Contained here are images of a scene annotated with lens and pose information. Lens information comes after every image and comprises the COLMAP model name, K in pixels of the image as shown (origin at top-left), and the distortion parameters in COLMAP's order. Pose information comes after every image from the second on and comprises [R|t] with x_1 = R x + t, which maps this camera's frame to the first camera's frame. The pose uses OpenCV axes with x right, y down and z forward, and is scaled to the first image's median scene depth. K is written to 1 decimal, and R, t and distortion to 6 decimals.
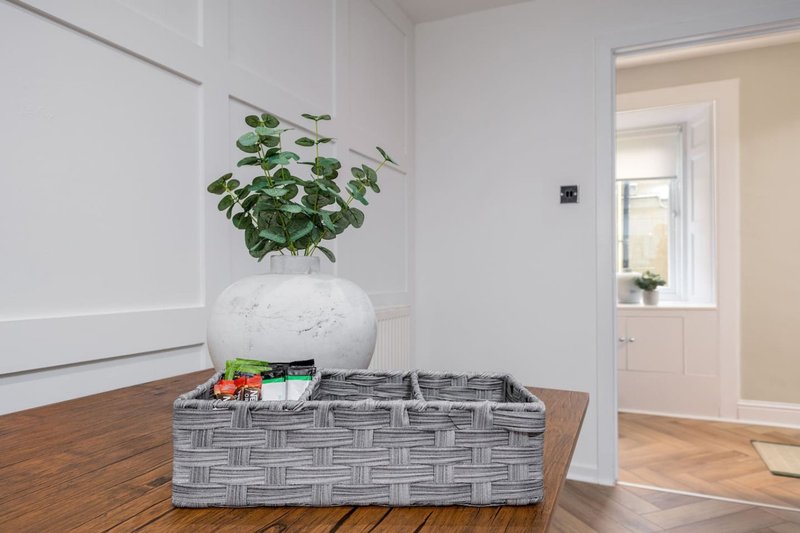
lens RADIAL K [[514.9, 0, 400.0], [0, 514.9, 266.5], [0, 0, 1]] dist [0.000463, -0.000231]
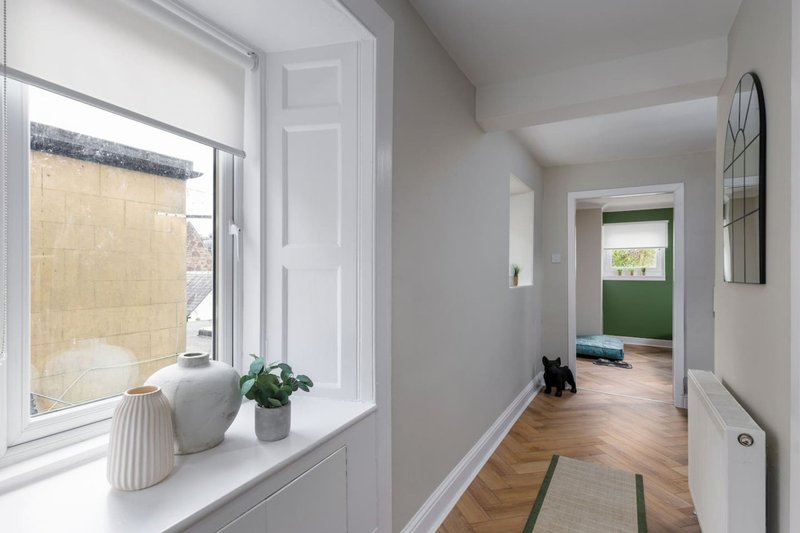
lens RADIAL K [[403.7, 0, 410.1], [0, 403.7, 266.6], [0, 0, 1]] dist [-0.000245, -0.000074]
pose [[0.067676, -0.003967, 0.997699, 0.175484], [-0.018655, 0.999812, 0.005241, -0.077046], [-0.997533, -0.018966, 0.067589, 0.935191]]
